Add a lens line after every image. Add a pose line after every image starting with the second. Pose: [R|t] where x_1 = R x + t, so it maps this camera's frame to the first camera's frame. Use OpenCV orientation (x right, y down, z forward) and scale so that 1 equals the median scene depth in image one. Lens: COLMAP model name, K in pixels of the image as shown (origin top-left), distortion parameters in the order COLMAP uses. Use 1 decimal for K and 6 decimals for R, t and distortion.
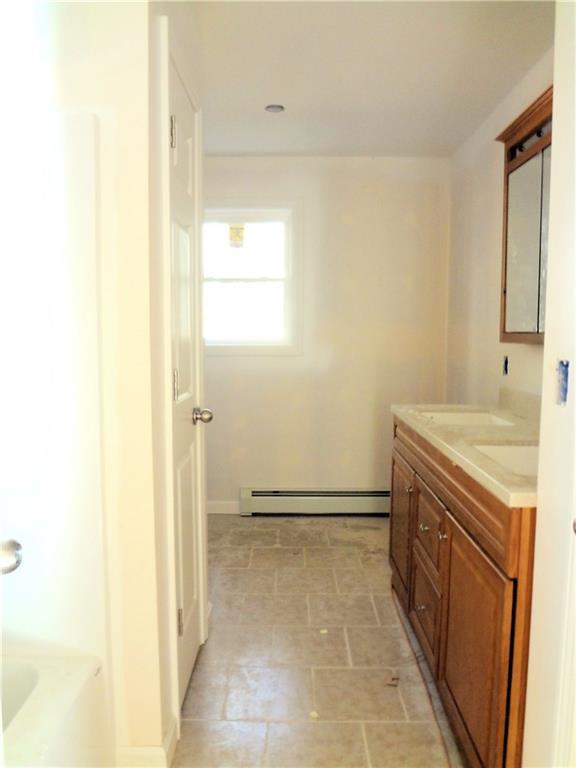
lens RADIAL K [[595.0, 0, 288.0], [0, 595.0, 384.0], [0, 0, 1]] dist [-0.033323, 0.002779]
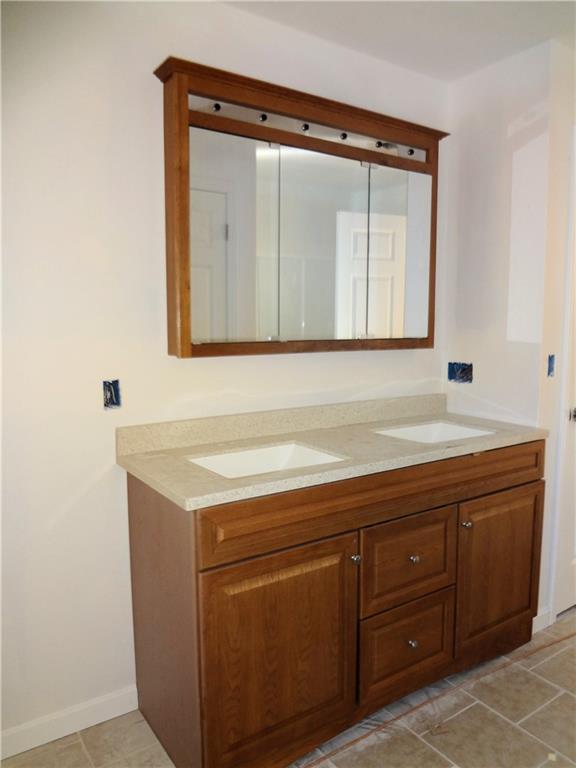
lens RADIAL K [[595.0, 0, 288.0], [0, 595.0, 384.0], [0, 0, 1]] dist [-0.033323, 0.002779]
pose [[-0.588858, -0.095037, 0.802630, -0.386594], [0.066327, 0.984031, 0.165177, -0.197129], [-0.805510, 0.150502, -0.573151, 1.735302]]
